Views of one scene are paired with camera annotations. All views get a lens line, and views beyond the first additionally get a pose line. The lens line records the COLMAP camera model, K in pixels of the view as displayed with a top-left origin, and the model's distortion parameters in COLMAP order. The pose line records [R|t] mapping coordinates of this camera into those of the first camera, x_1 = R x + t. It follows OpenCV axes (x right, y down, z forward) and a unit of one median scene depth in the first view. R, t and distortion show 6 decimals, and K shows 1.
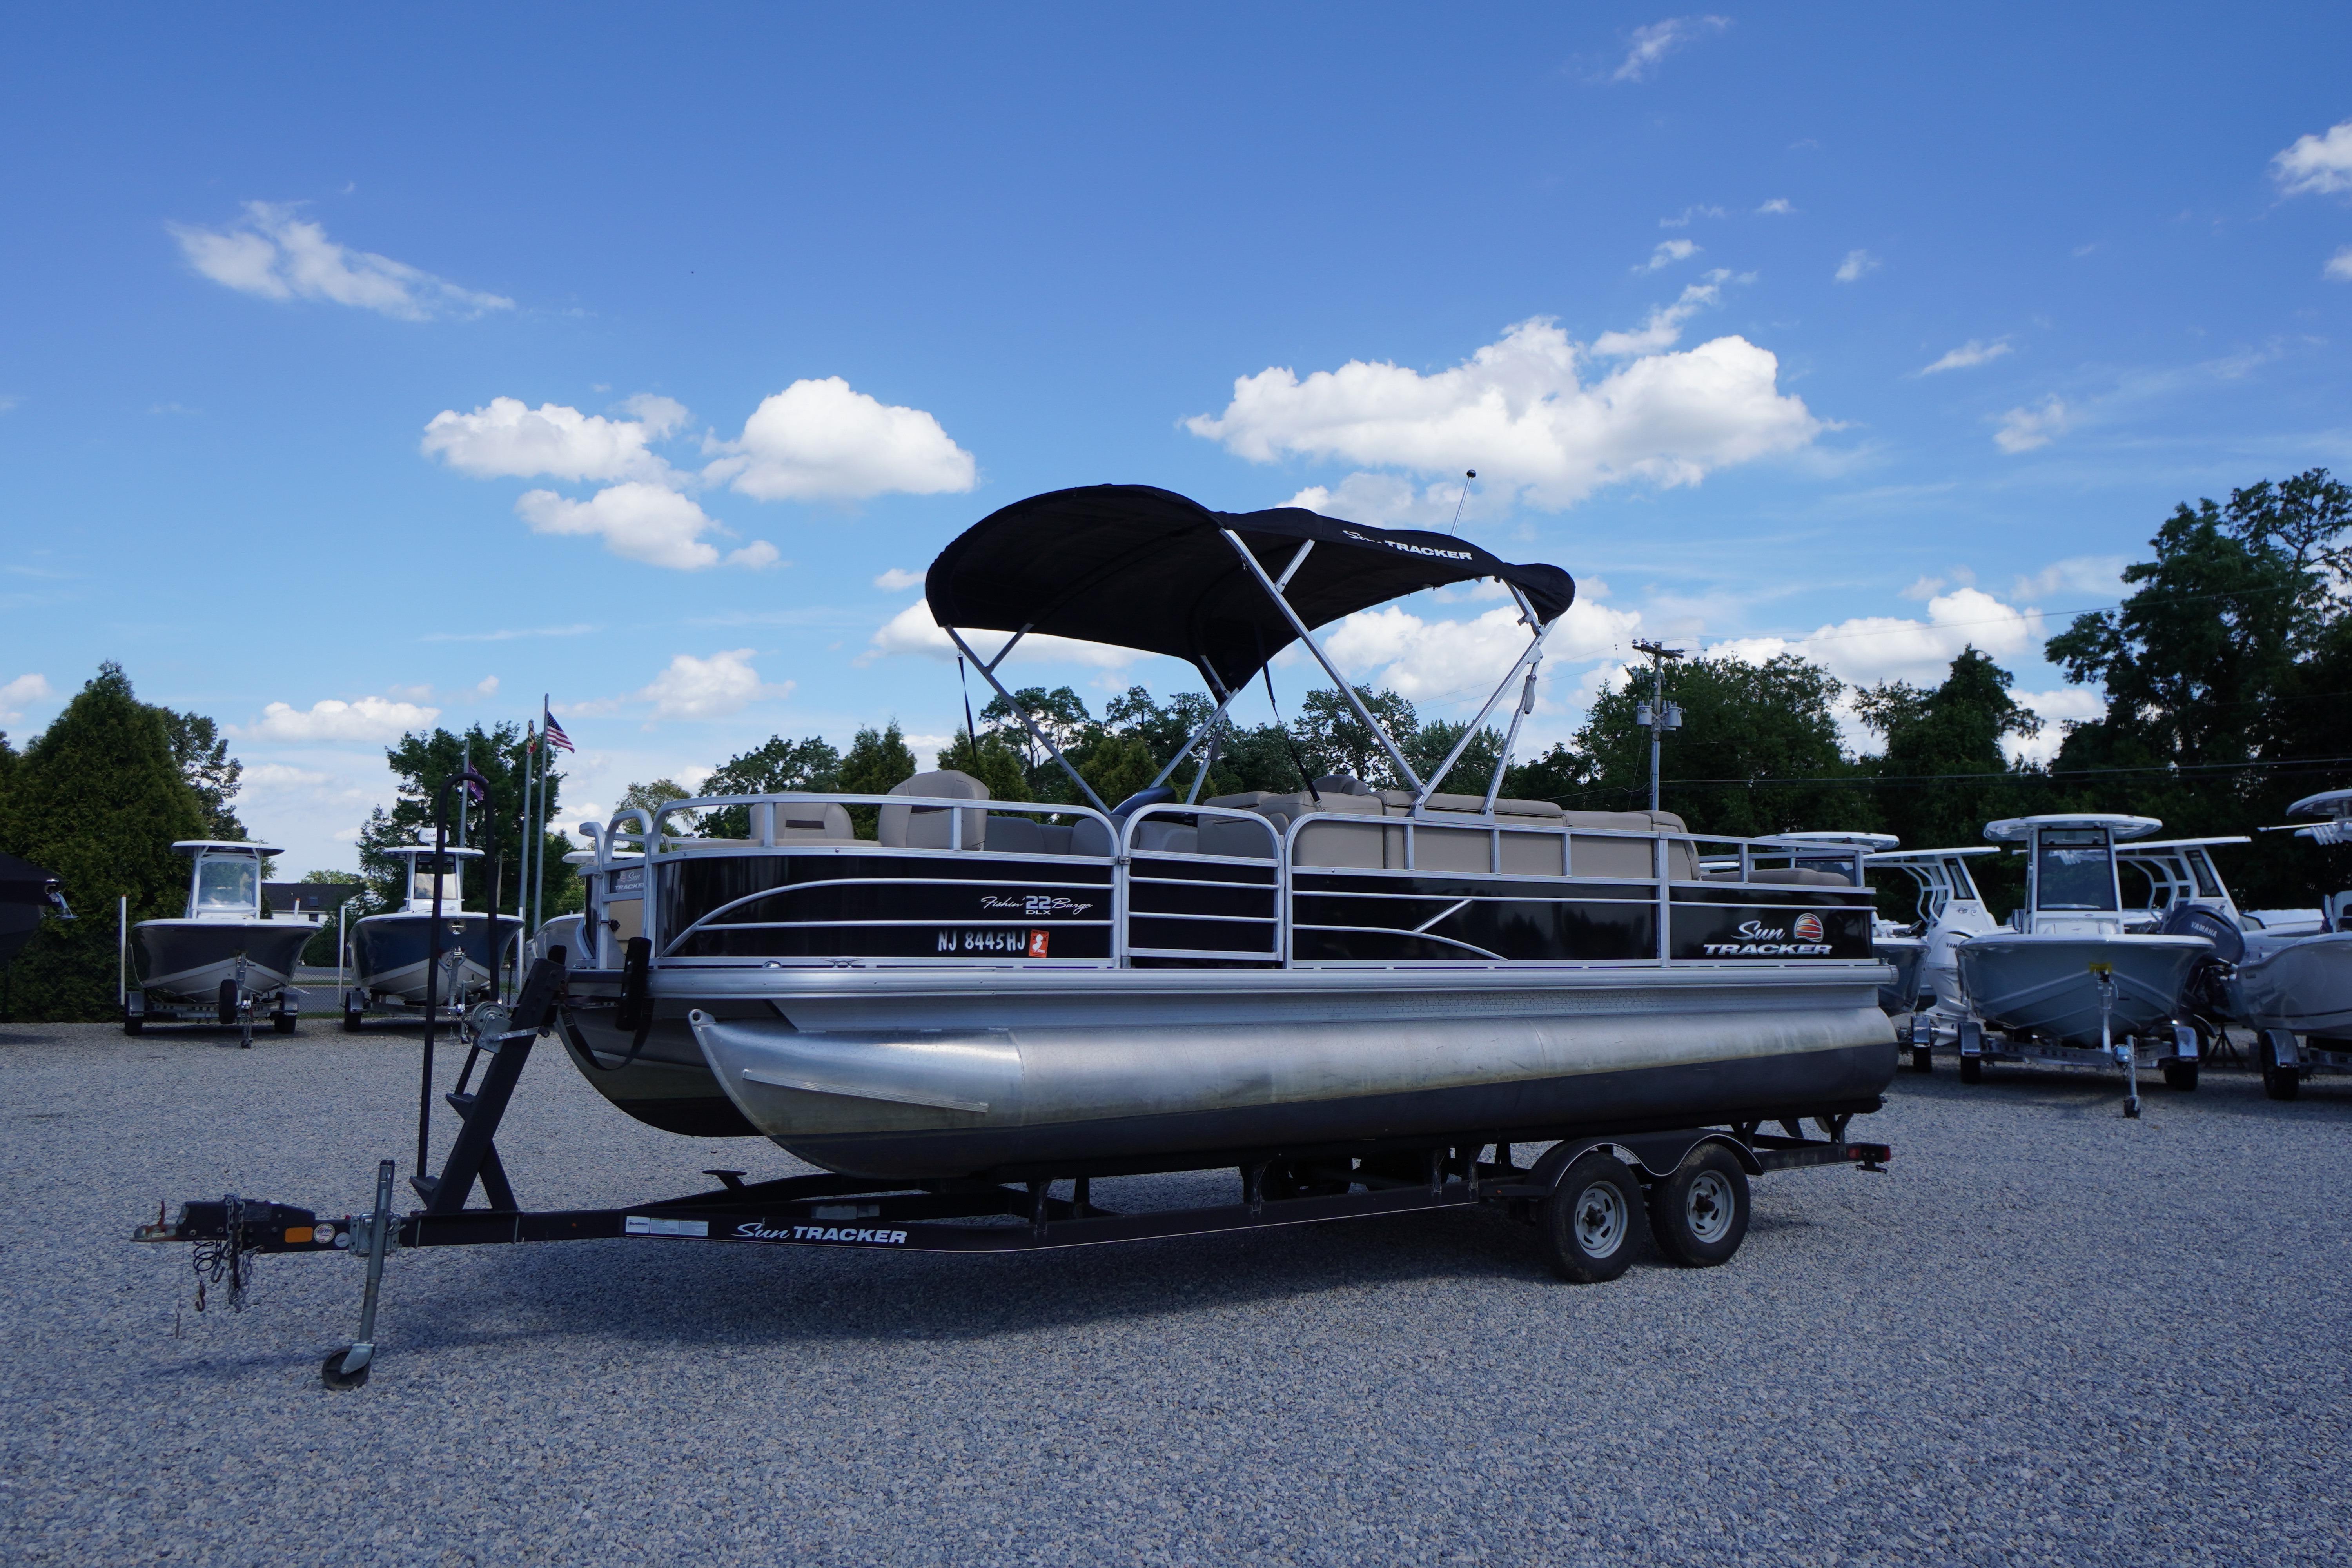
lens RADIAL K [[1714.4, 0, 1131.6], [0, 1714.4, 883.5], [0, 0, 1]] dist [-0.035384, -0.004276]
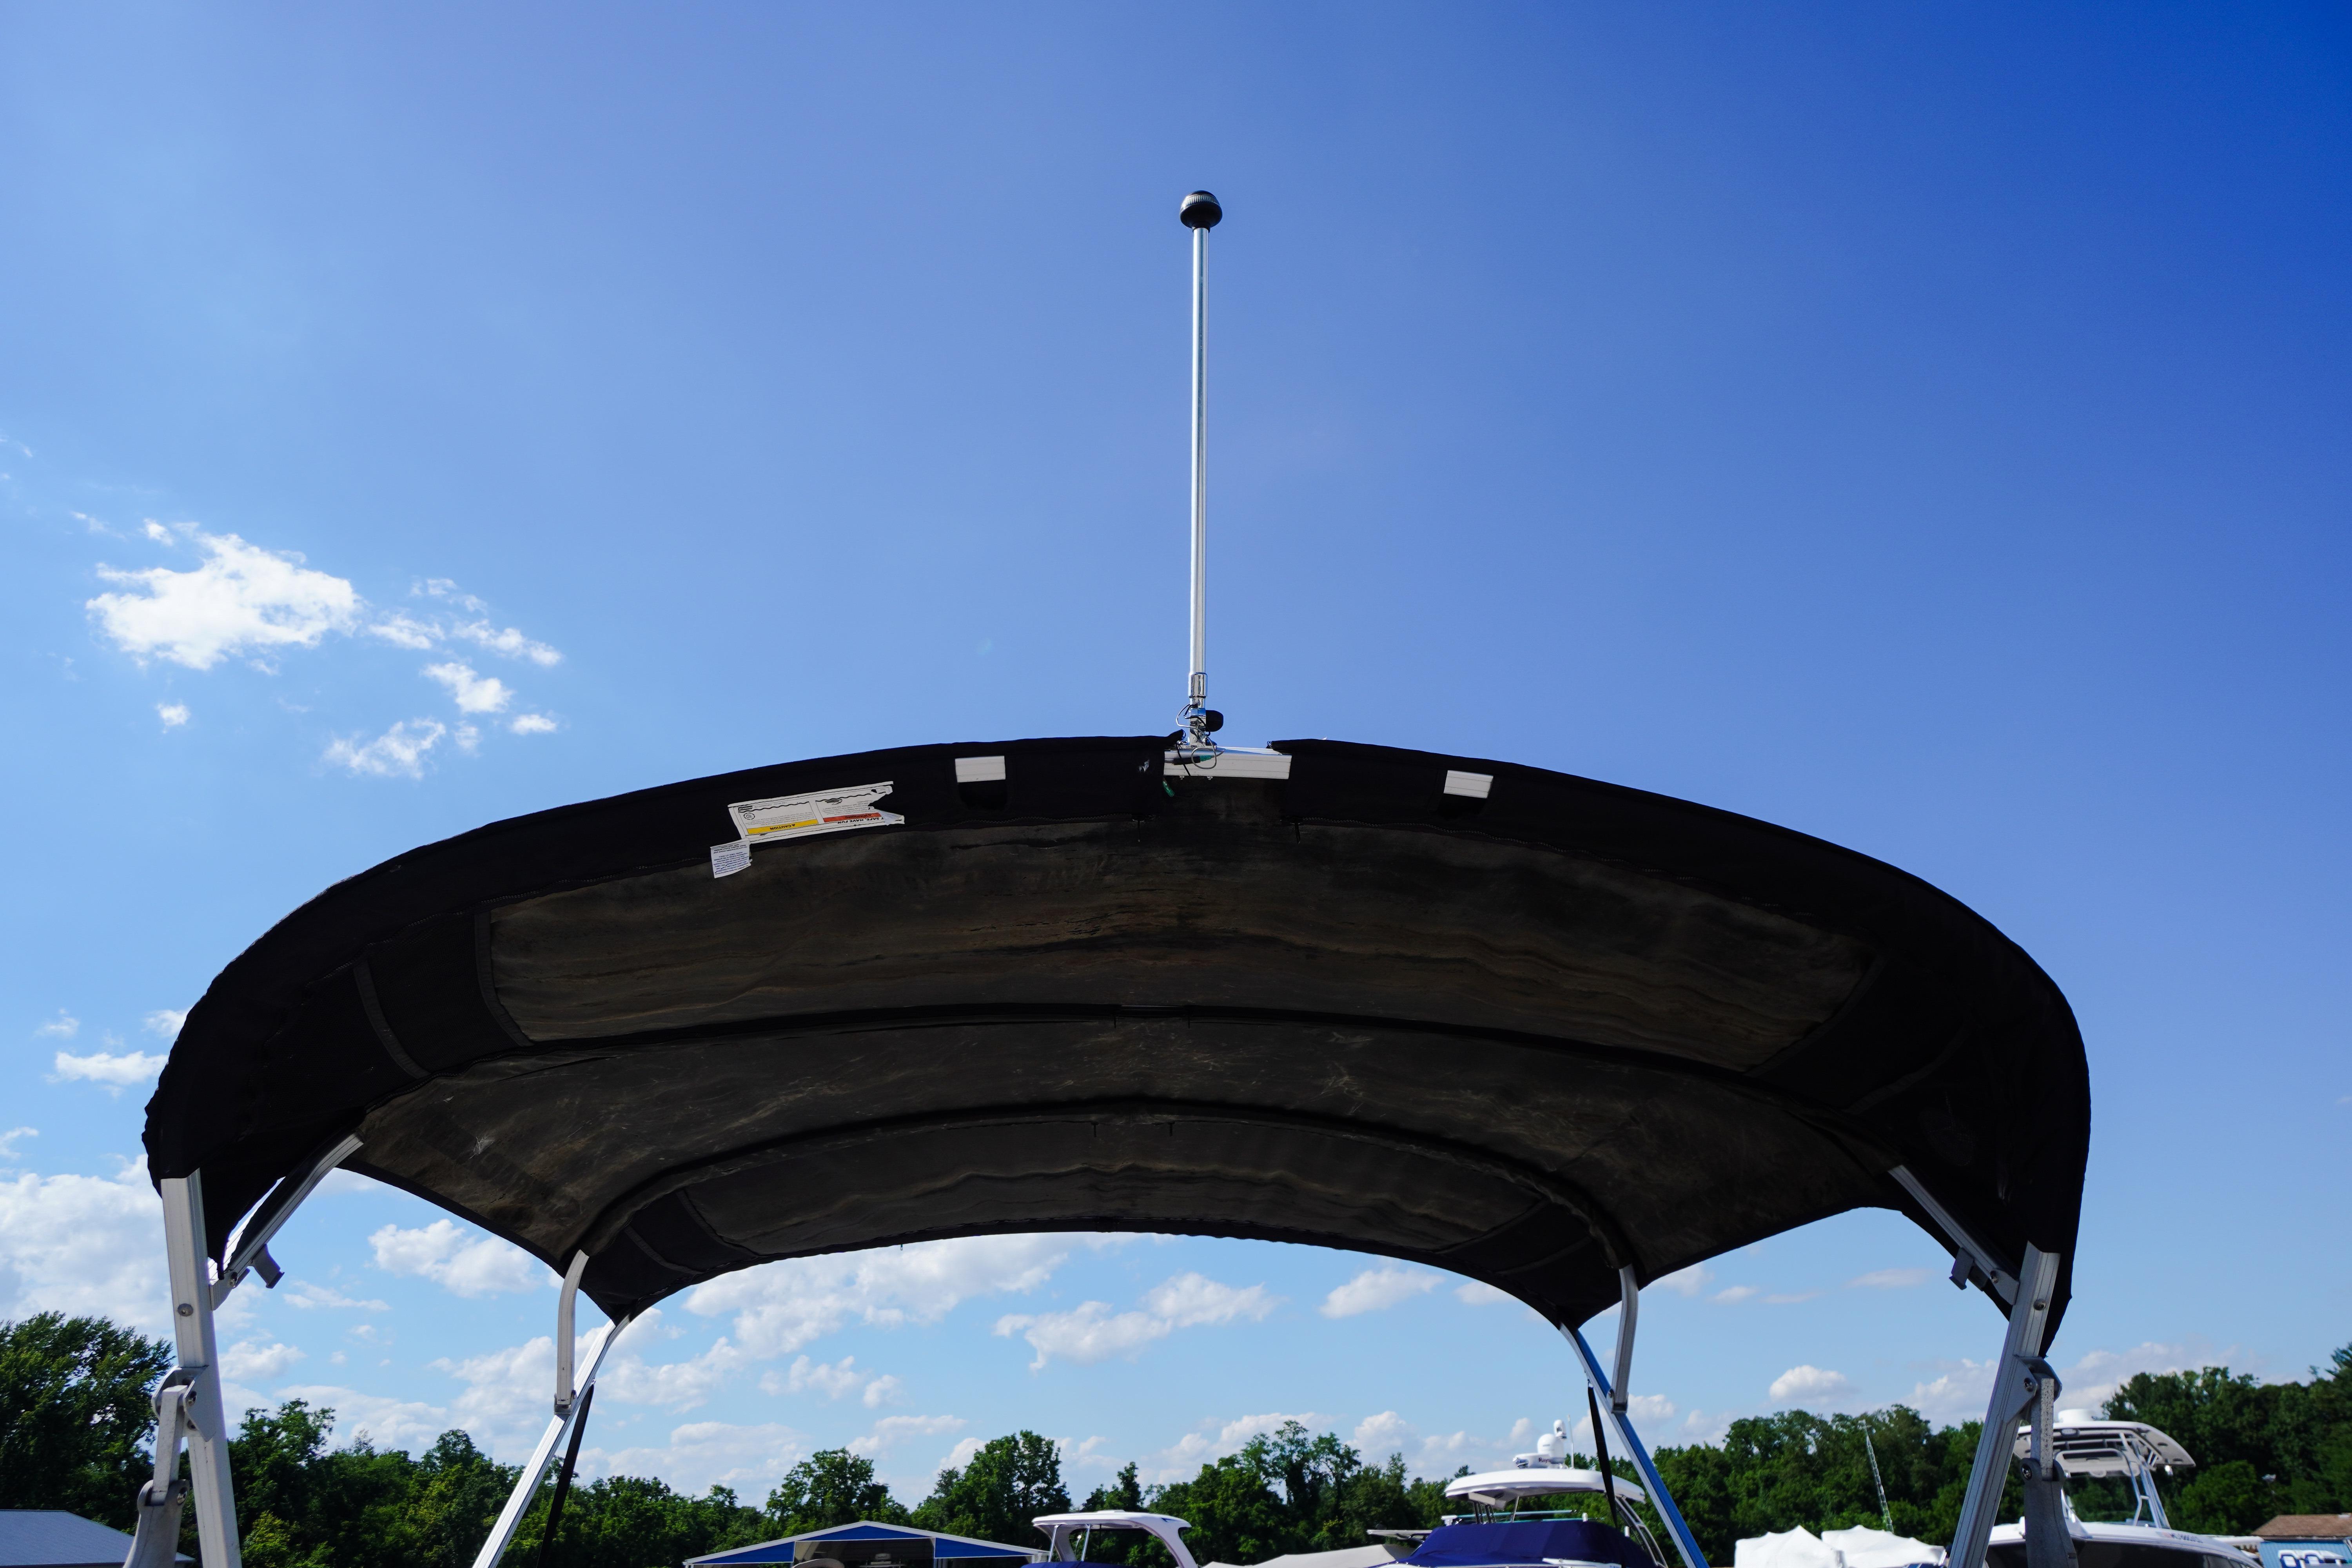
lens RADIAL K [[1377.0, 0, 1161.5], [0, 1377.0, 786.7], [0, 0, 1]] dist [-0.021027, 0.026263]
pose [[-0.480109, -0.433007, -0.762889, 0.357775], [0.045030, 0.856366, -0.514402, -0.093664], [0.876052, -0.281322, -0.391651, 1.210100]]
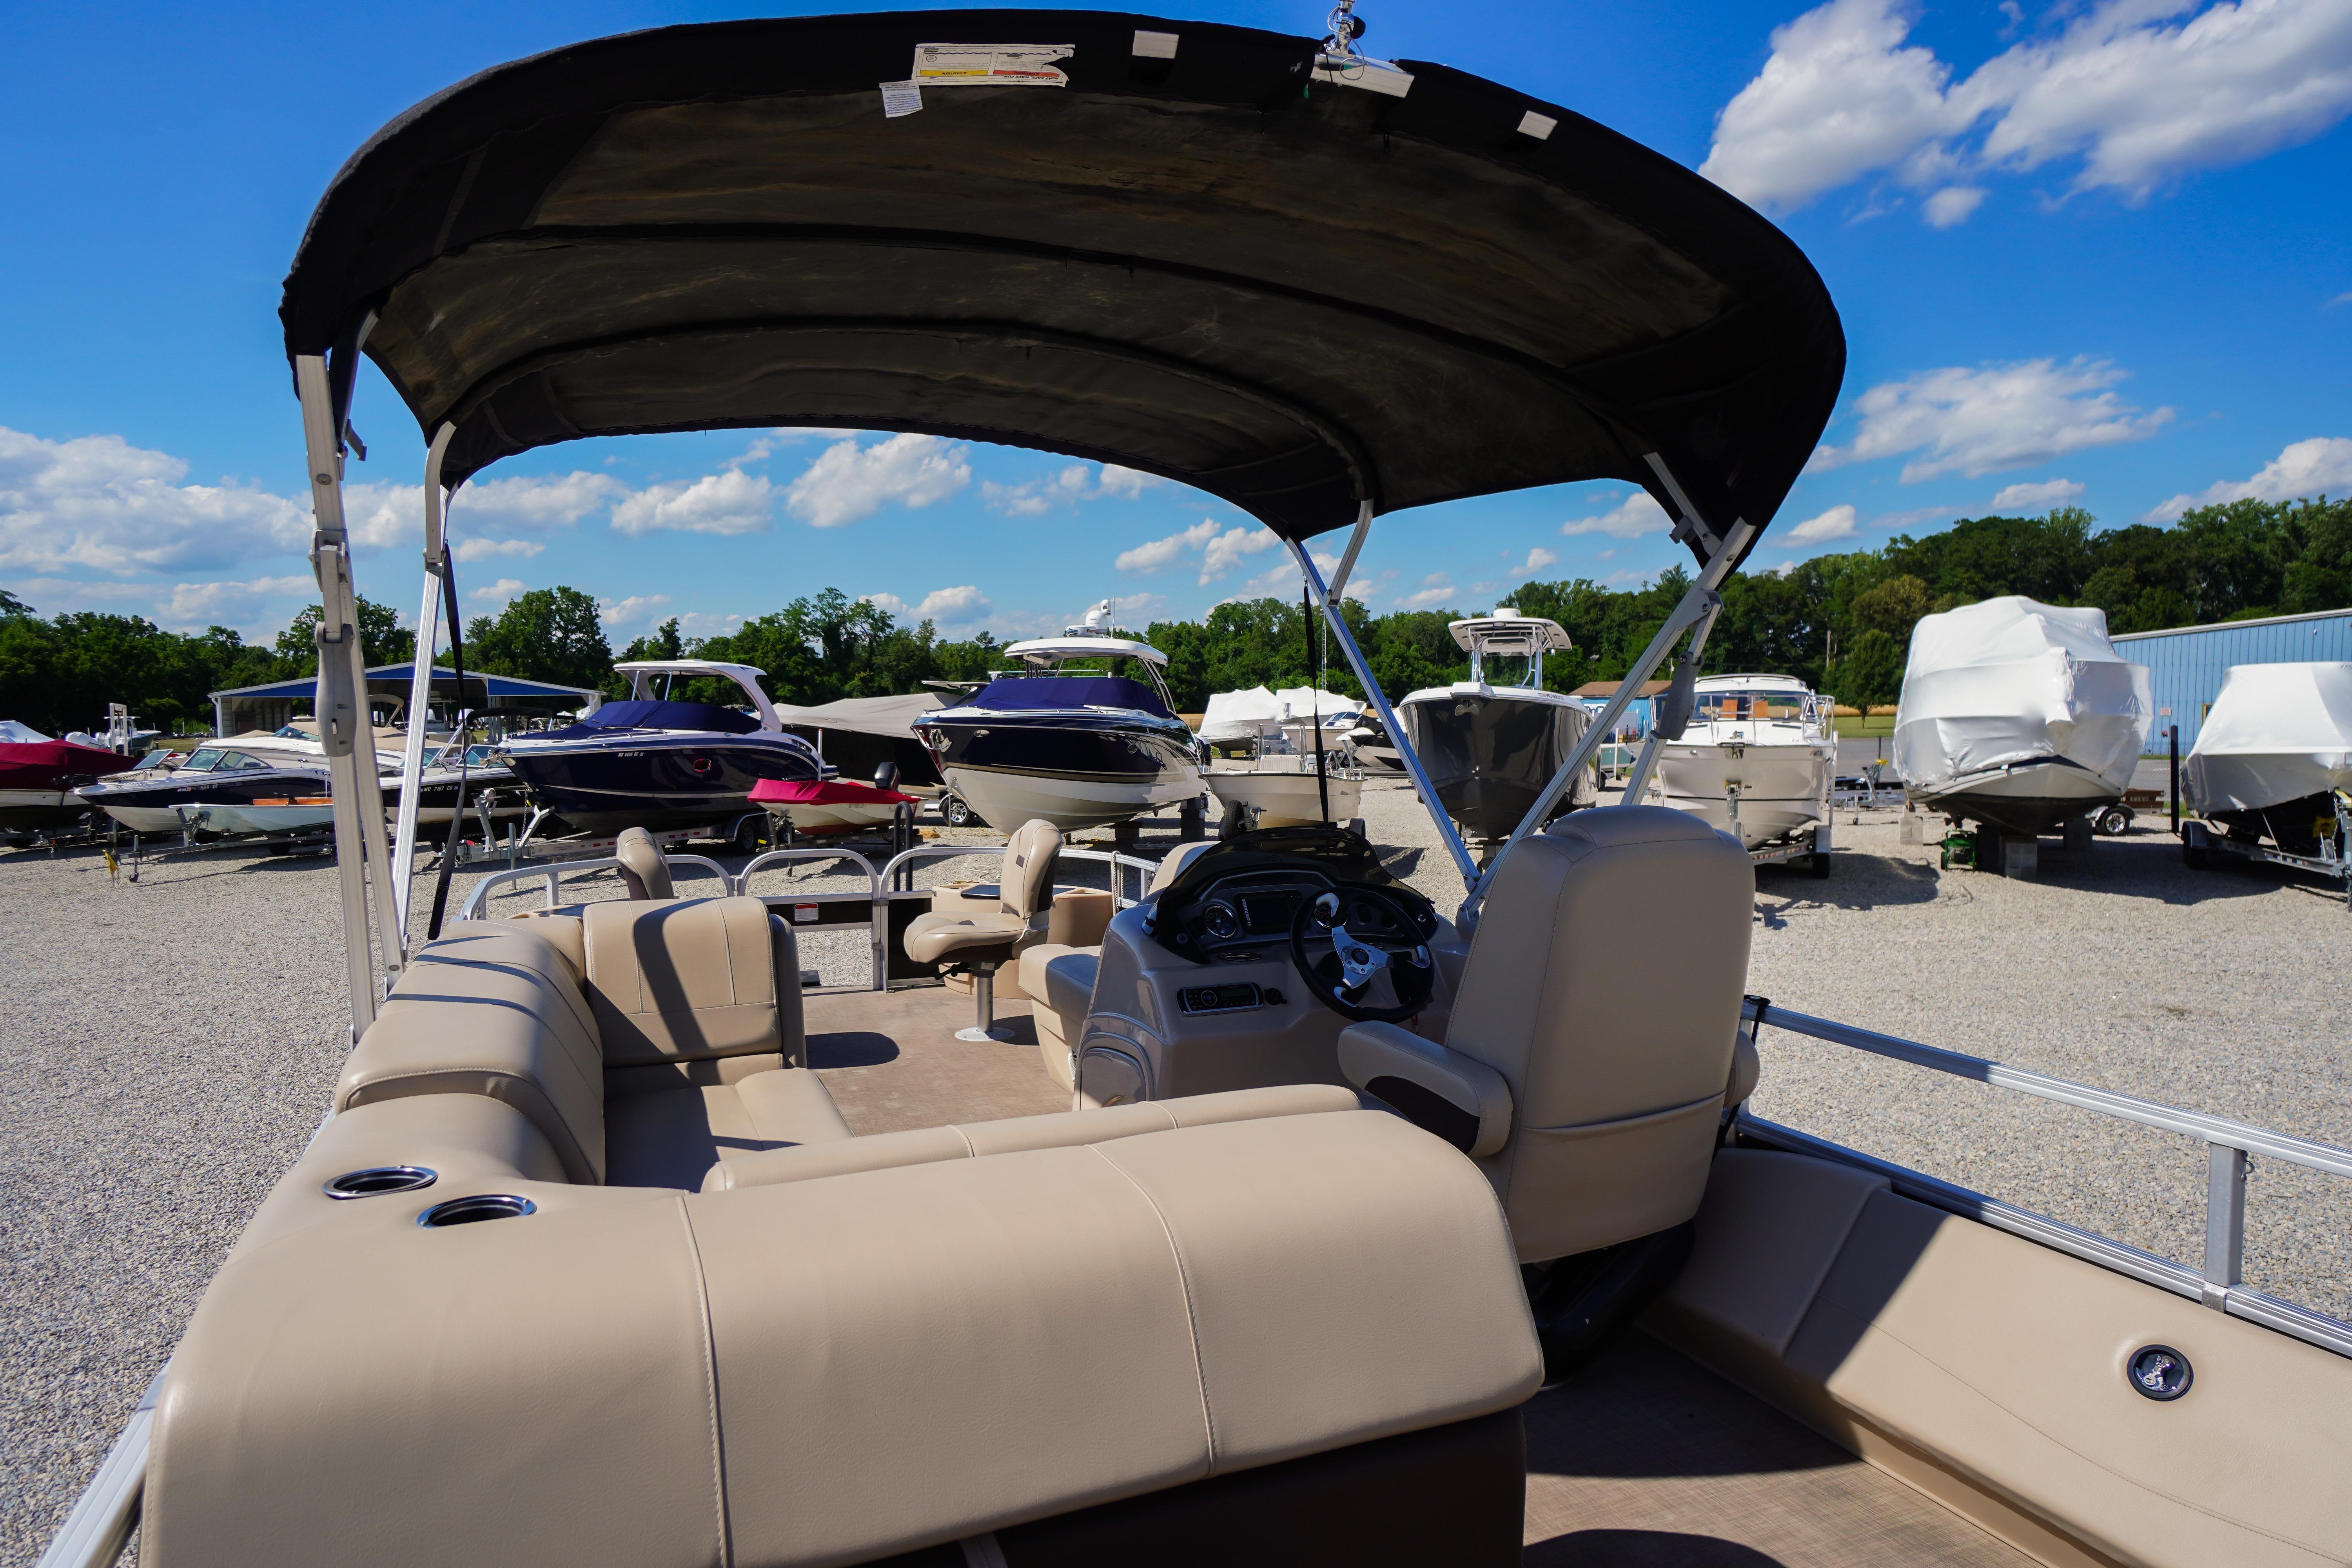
lens RADIAL K [[1377.0, 0, 1161.5], [0, 1377.0, 786.7], [0, 0, 1]] dist [-0.021027, 0.026263]
pose [[-0.175052, 0.050948, -0.983240, 0.431903], [0.035851, 0.998328, 0.045347, -0.095412], [0.983906, -0.027312, -0.176586, 1.144822]]
